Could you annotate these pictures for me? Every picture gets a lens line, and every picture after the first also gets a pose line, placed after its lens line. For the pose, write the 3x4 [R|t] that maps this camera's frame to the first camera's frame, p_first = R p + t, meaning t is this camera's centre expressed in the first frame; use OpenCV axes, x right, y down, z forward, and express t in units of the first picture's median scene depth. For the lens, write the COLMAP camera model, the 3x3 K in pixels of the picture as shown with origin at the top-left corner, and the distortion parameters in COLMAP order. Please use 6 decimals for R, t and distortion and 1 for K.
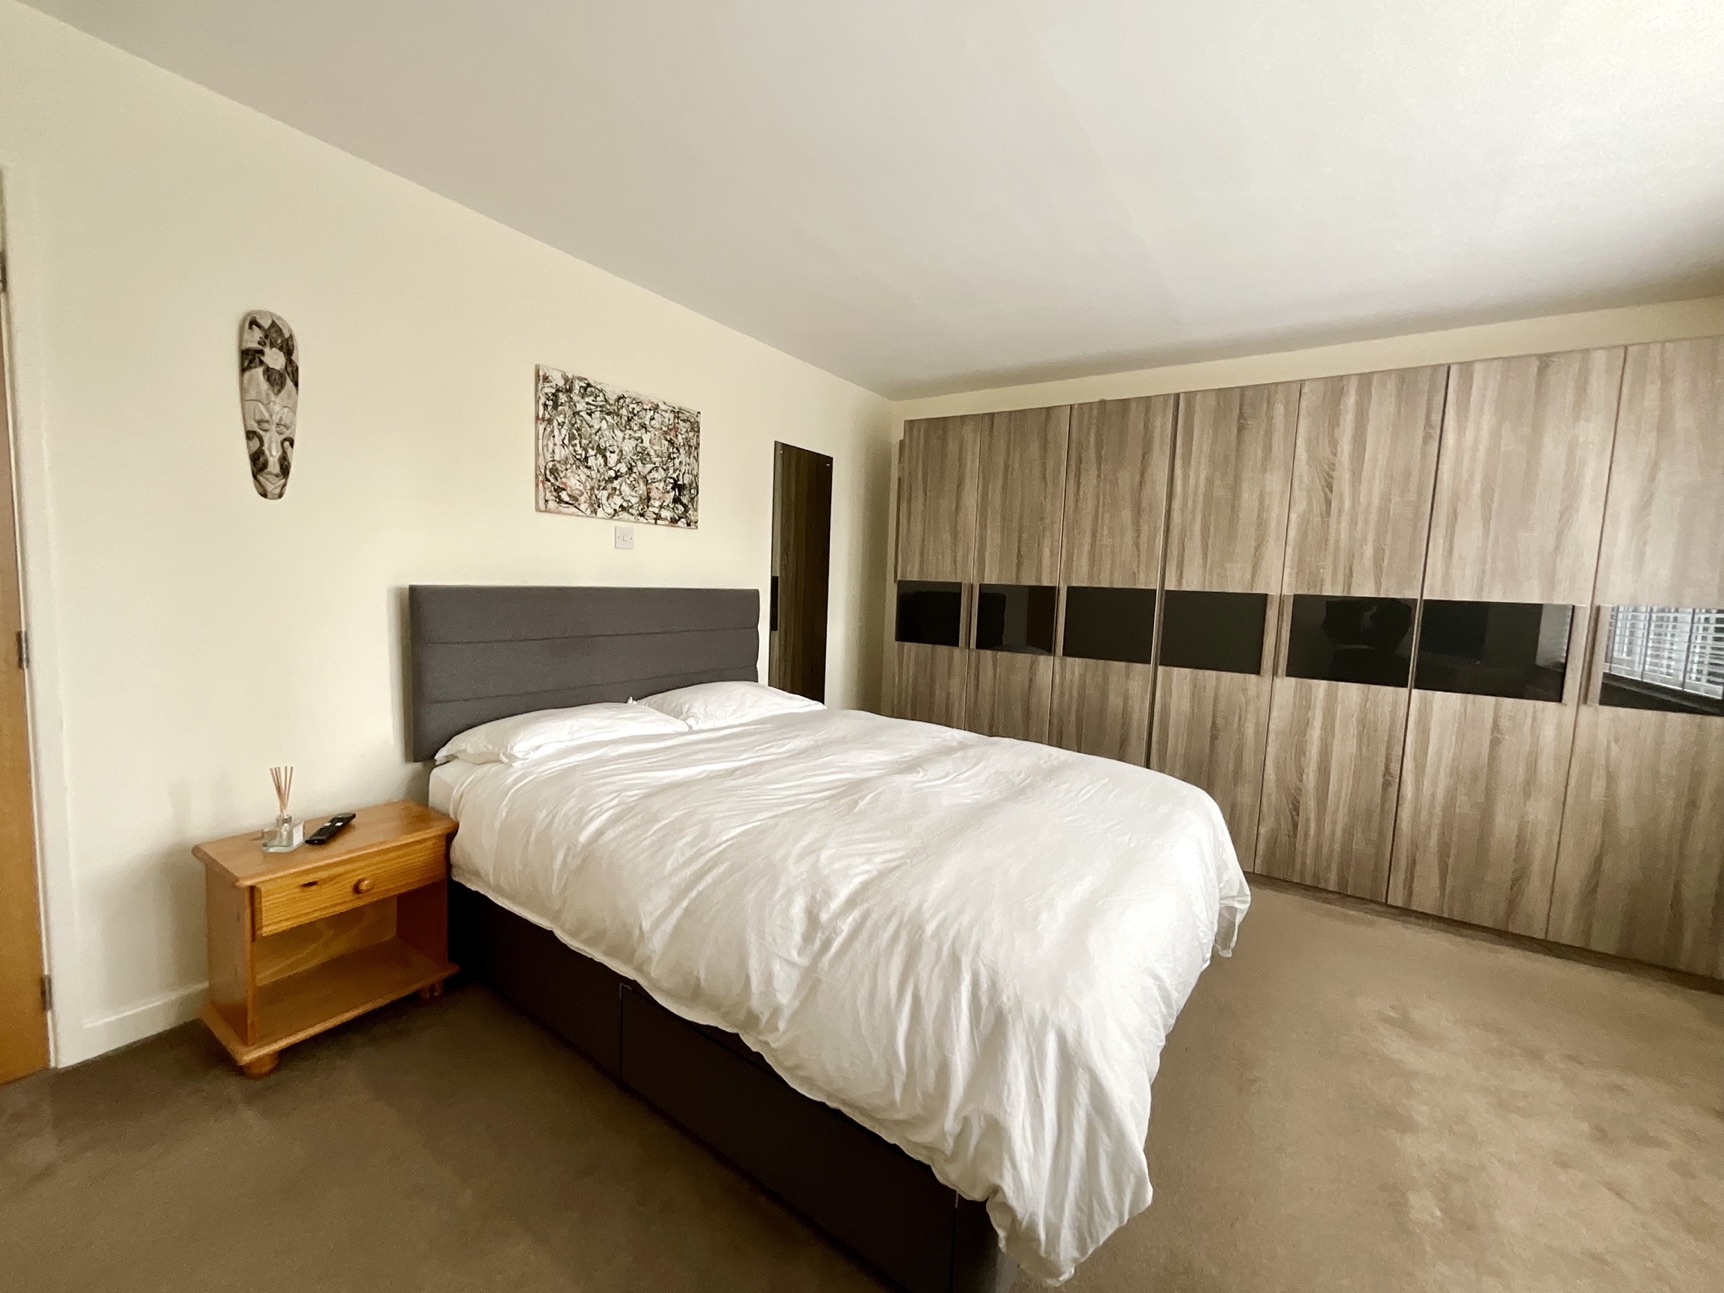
lens RADIAL K [[694.9, 0, 862.0], [0, 694.9, 646.5], [0, 0, 1]] dist [-0.006967, -0.000700]
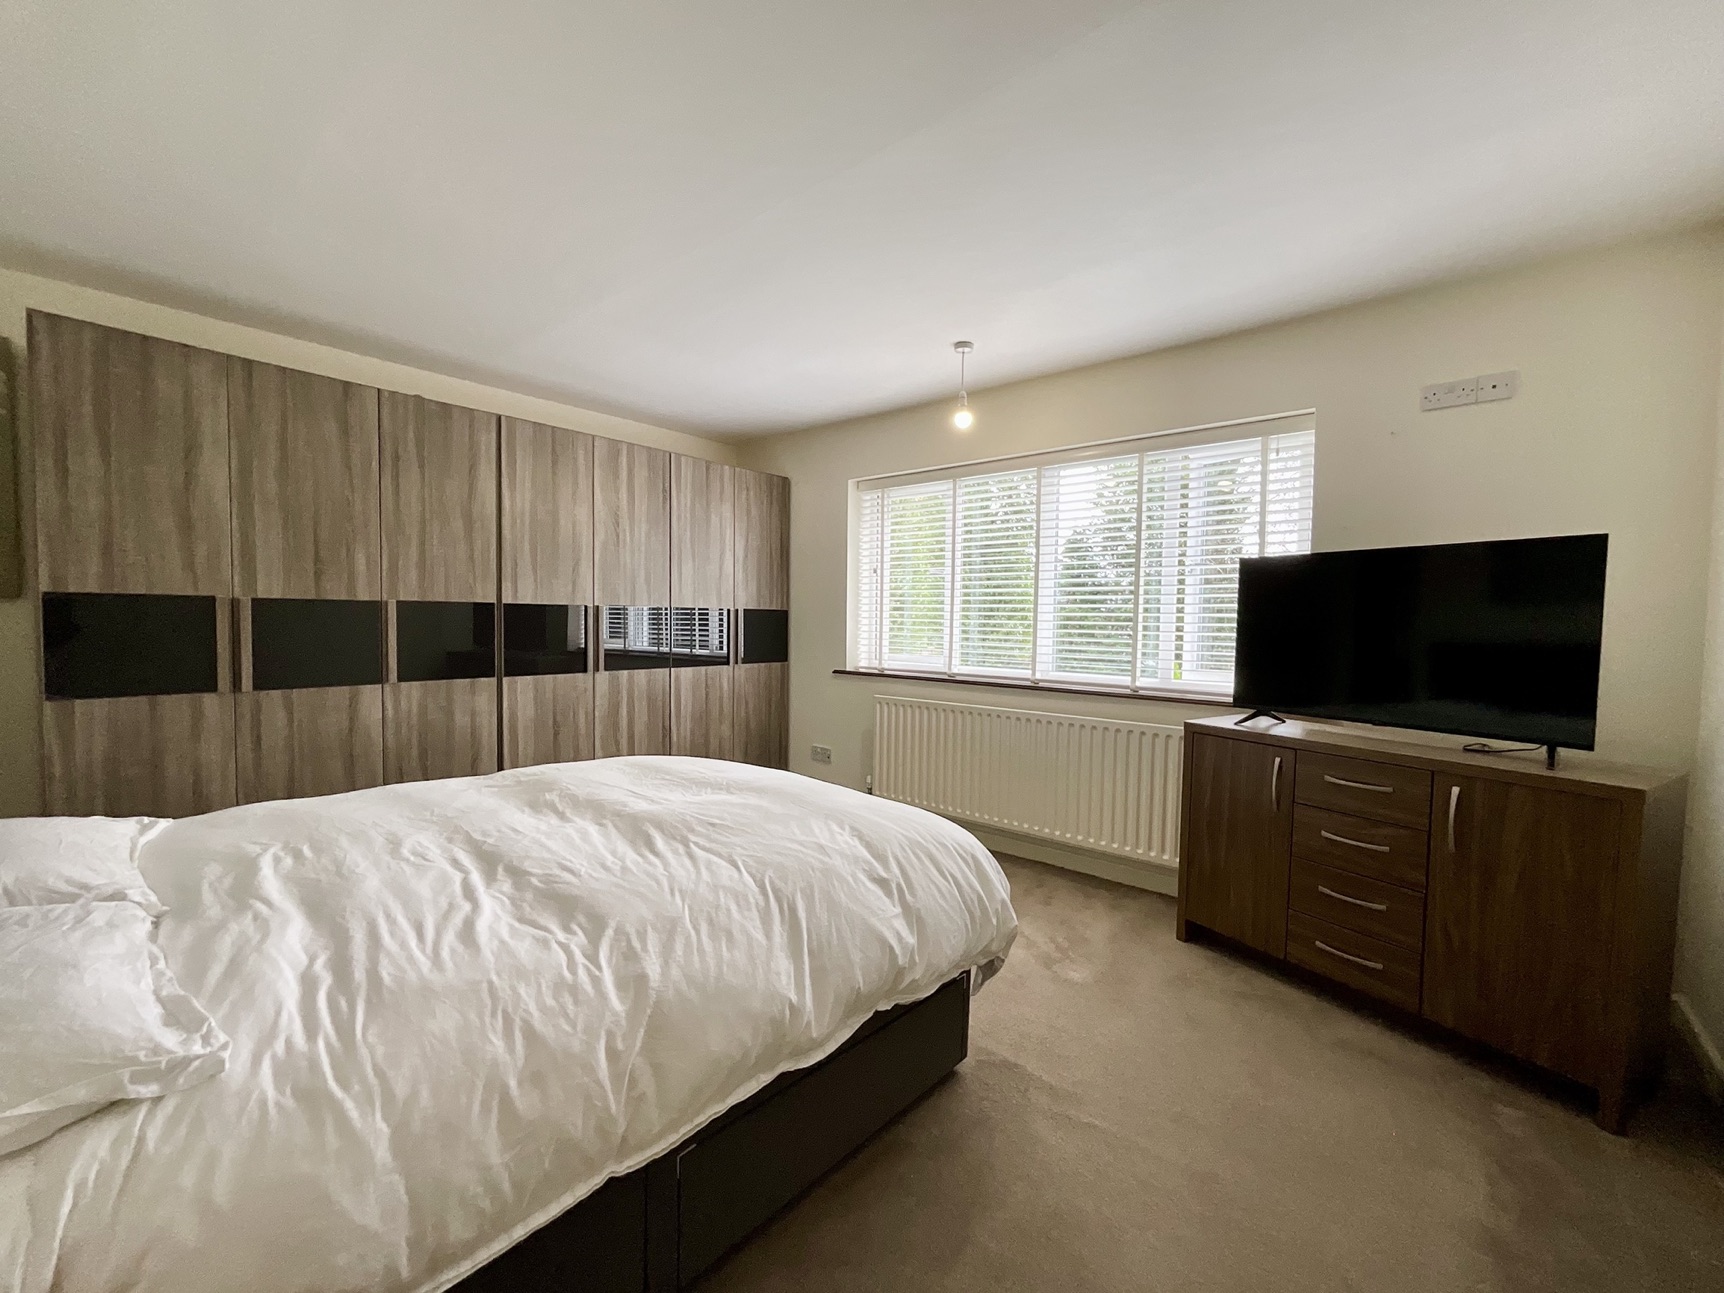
lens RADIAL K [[694.9, 0, 862.0], [0, 694.9, 646.5], [0, 0, 1]] dist [-0.006967, -0.000700]
pose [[0.121380, -0.081122, 0.989286, -0.509776], [0.077310, 0.994400, 0.072056, -0.049507], [-0.989591, 0.067736, 0.126971, 0.334368]]
